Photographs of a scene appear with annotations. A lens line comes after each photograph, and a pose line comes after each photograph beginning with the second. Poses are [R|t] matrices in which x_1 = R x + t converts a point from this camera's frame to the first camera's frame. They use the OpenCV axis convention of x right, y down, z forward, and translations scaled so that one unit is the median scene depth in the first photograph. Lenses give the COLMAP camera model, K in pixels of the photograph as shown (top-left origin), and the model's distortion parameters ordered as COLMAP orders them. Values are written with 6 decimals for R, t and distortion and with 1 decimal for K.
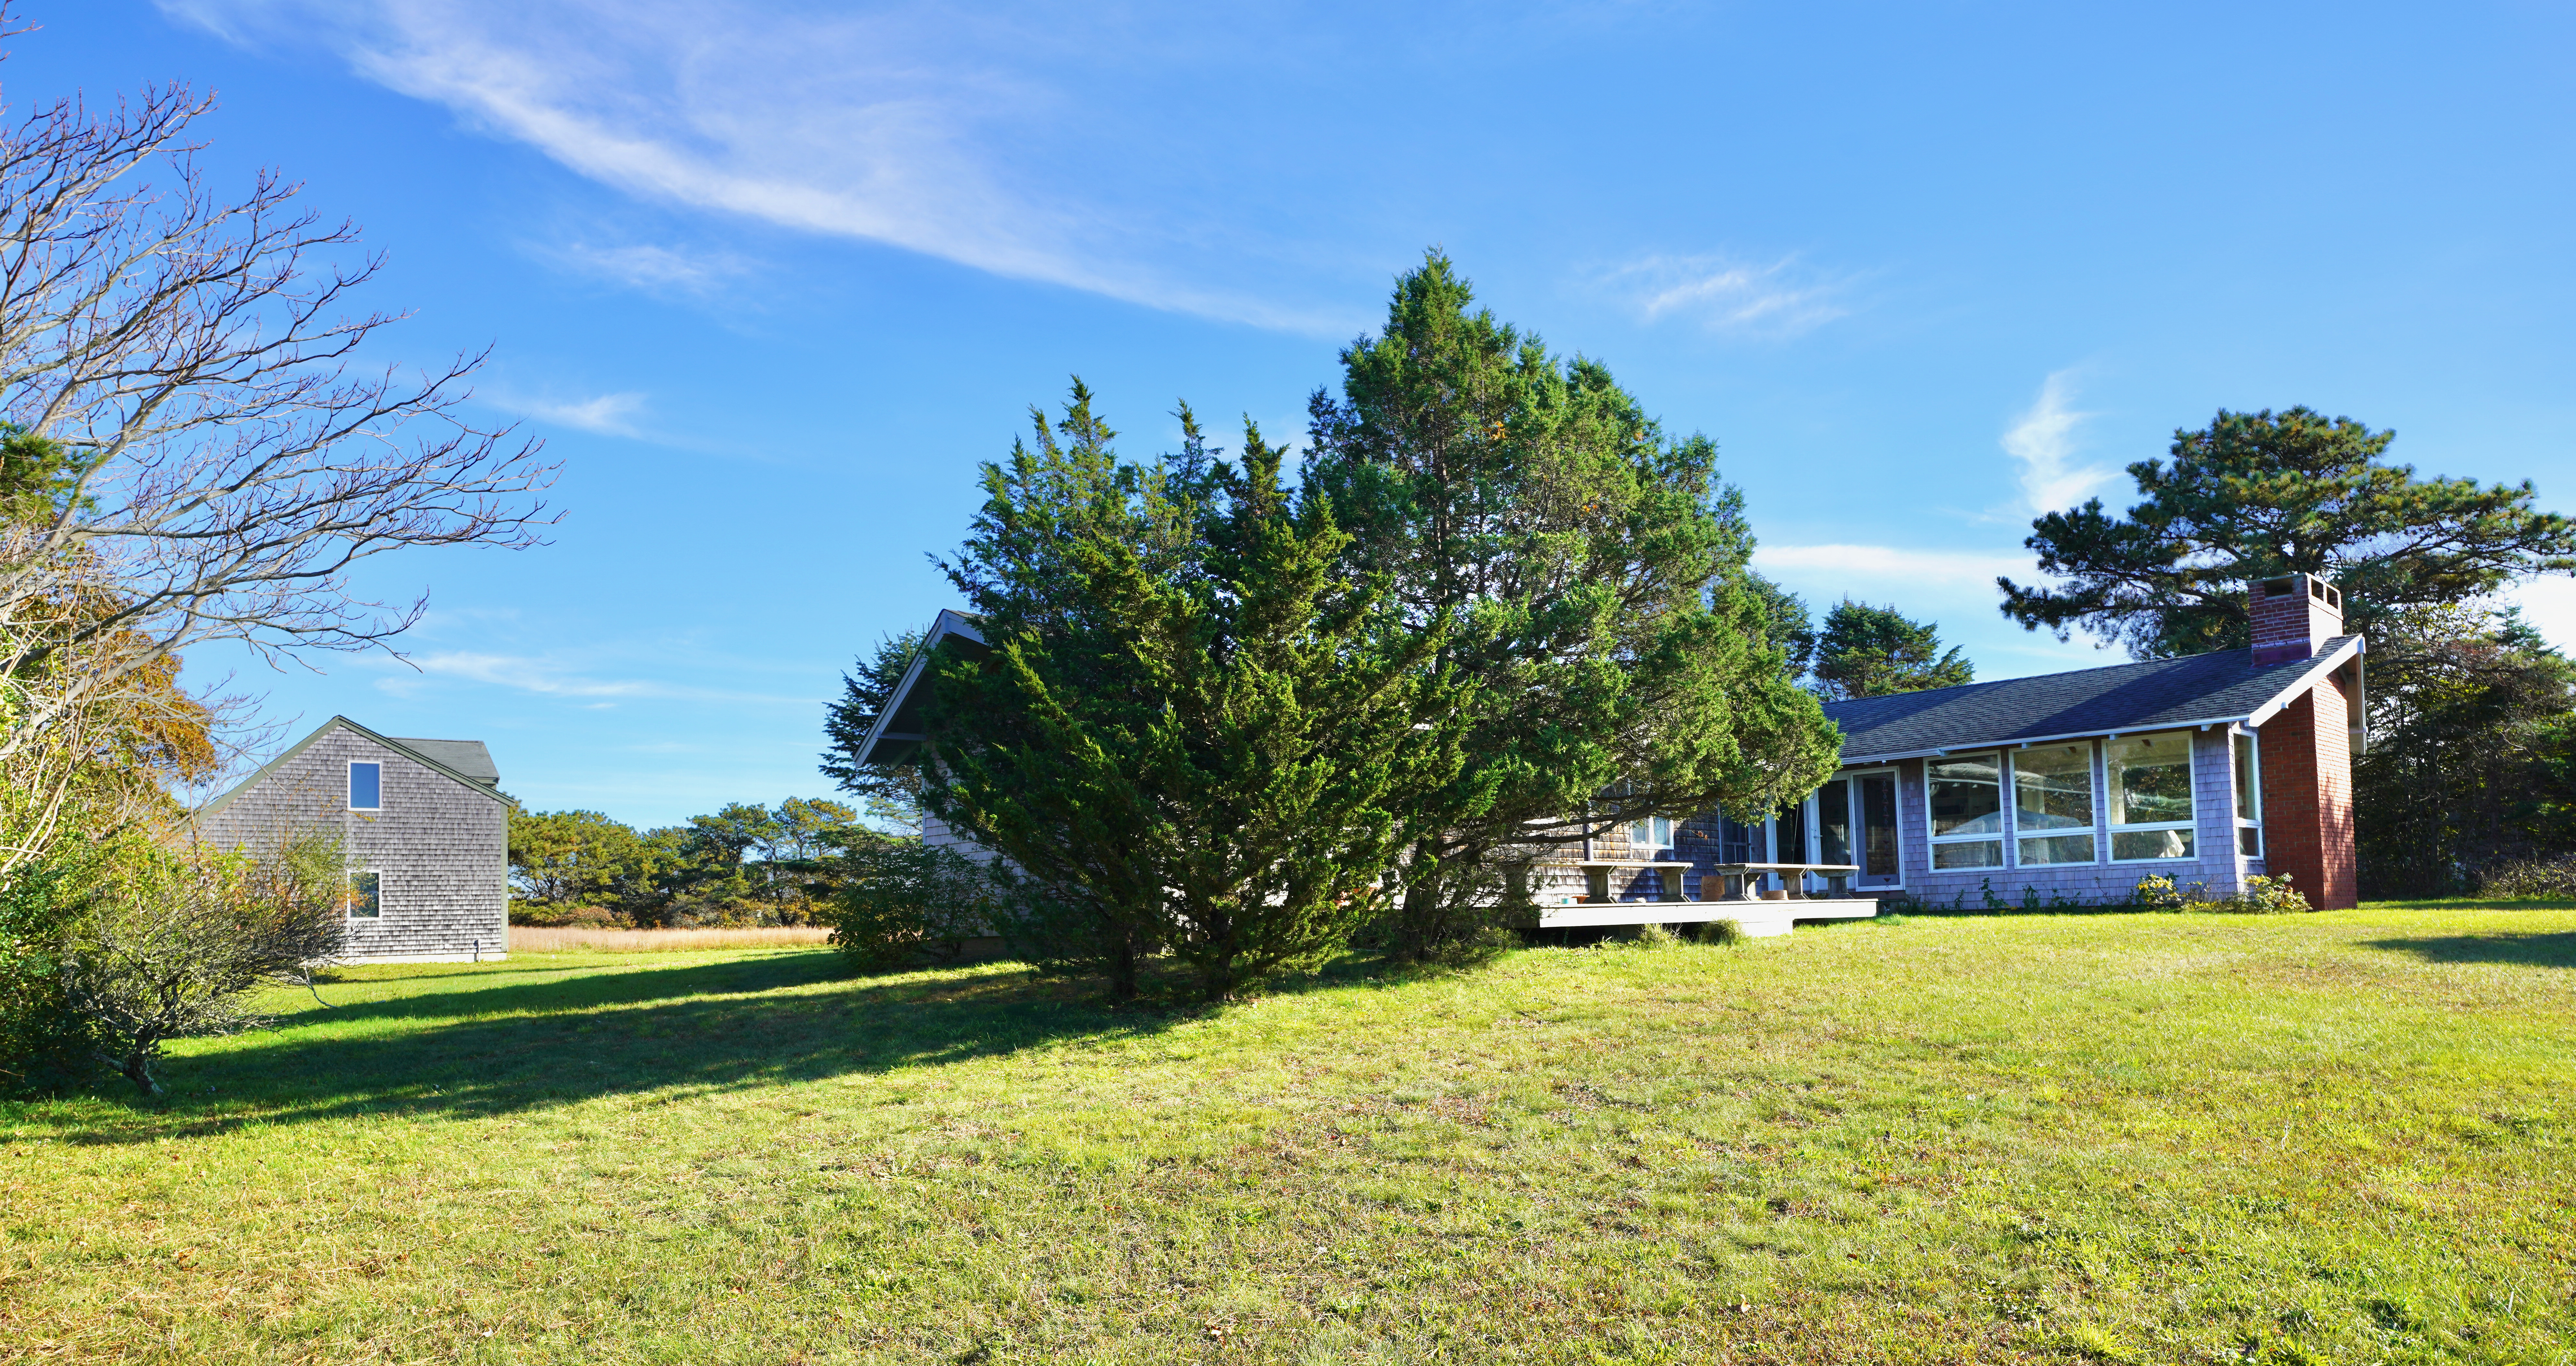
lens RADIAL K [[1579.9, 0, 1287.5], [0, 1579.9, 775.7], [0, 0, 1]] dist [0.002387, -0.000286]
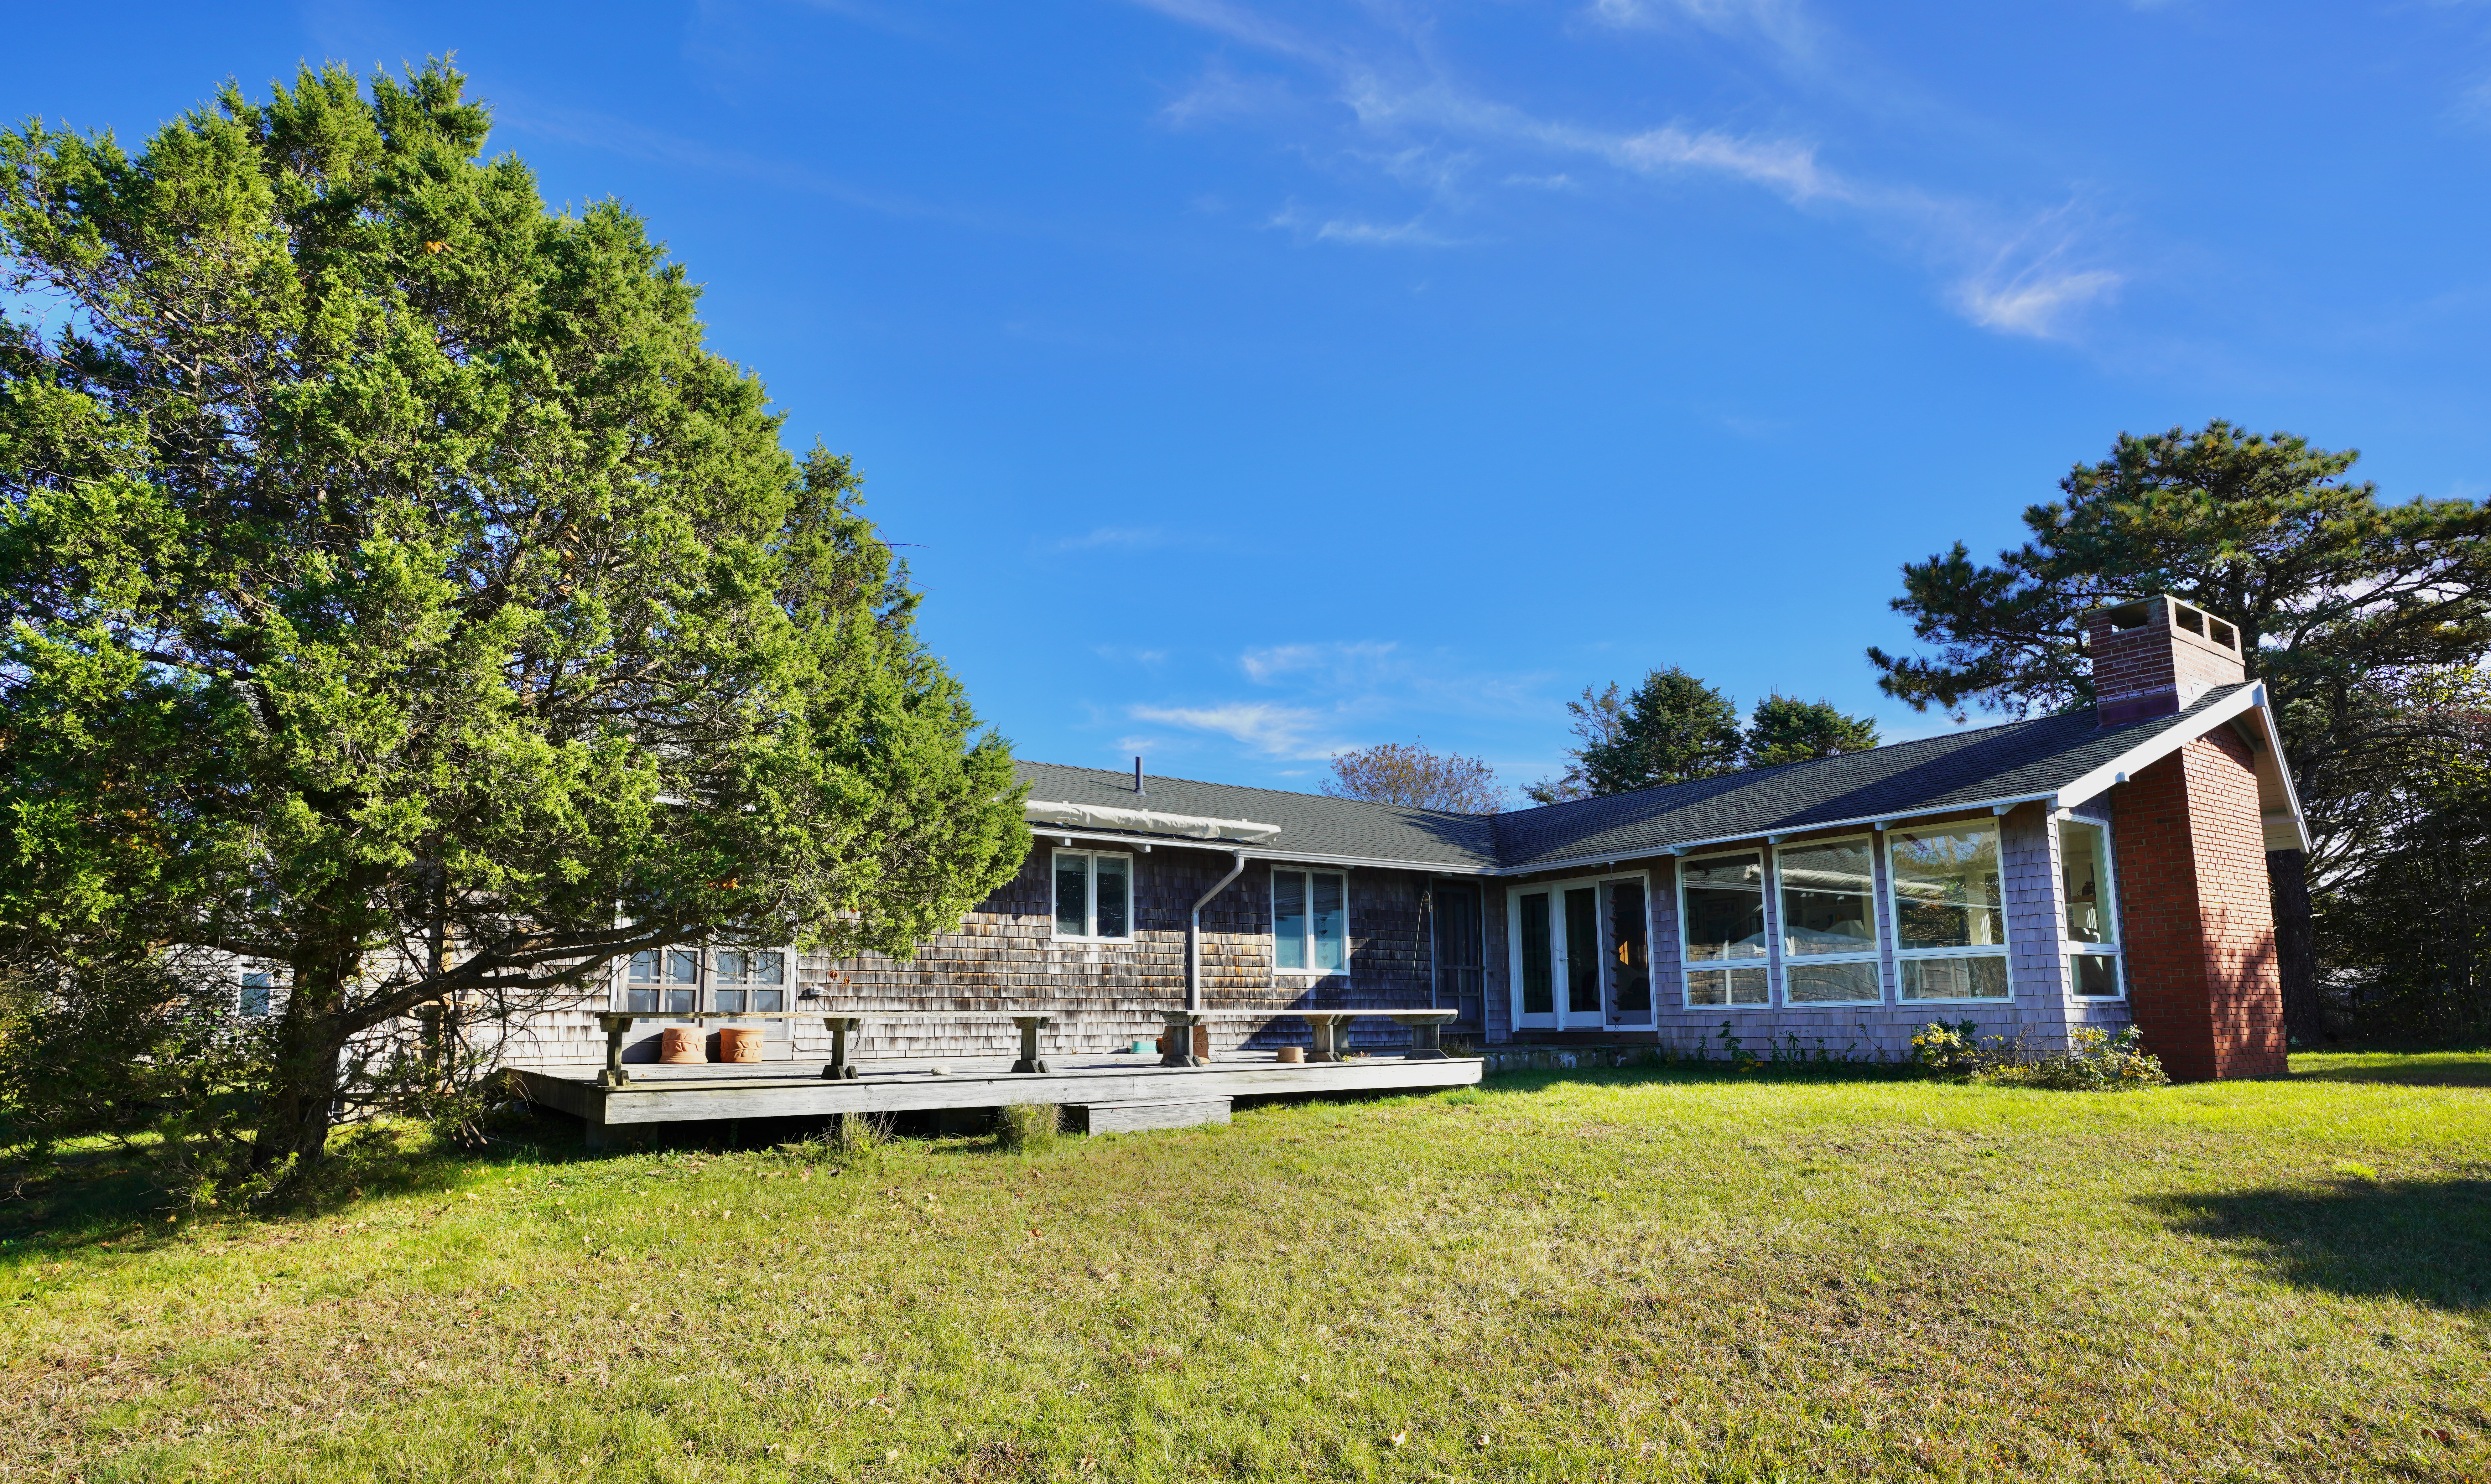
lens RADIAL K [[1374.9, 0, 1245.5], [0, 1374.9, 742.0], [0, 0, 1]] dist [-0.003727, 0.000538]
pose [[0.989749, -0.014529, -0.142076, 0.281729], [-0.000783, 0.994245, -0.107131, 0.004029], [0.142815, 0.106145, 0.984041, 0.296646]]
